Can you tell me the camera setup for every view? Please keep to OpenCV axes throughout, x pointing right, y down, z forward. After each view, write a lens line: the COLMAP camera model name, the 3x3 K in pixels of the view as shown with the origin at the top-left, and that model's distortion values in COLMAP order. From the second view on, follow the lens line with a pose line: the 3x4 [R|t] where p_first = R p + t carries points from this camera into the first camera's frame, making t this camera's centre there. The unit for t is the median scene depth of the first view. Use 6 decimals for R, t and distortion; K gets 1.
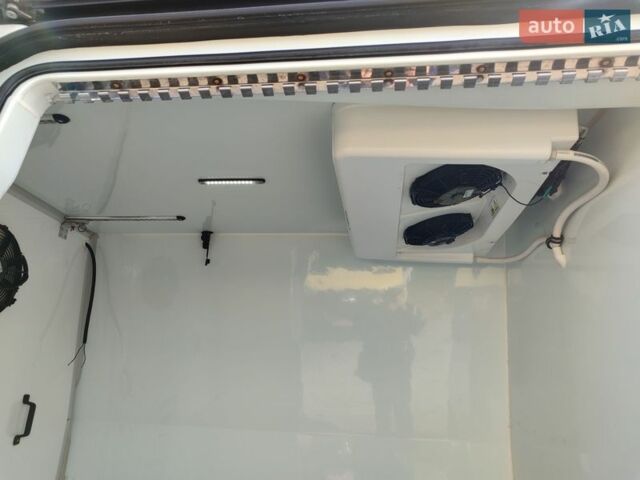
lens RADIAL K [[459.5, 0, 318.1], [0, 459.5, 239.7], [0, 0, 1]] dist [0.025604, -0.019896]
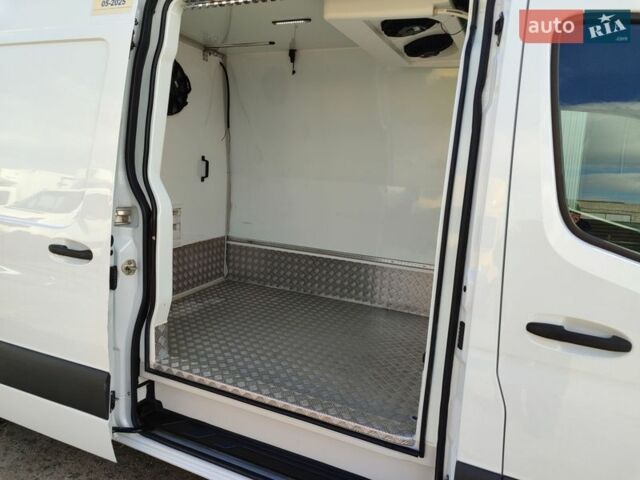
lens RADIAL K [[459.5, 0, 320.7], [0, 459.5, 238.0], [0, 0, 1]] dist [0.025604, -0.019896]
pose [[0.953437, 0.059601, -0.295645, 0.326507], [0.071594, 0.907531, 0.413839, -0.079489], [0.292972, -0.415736, 0.861006, -0.497039]]
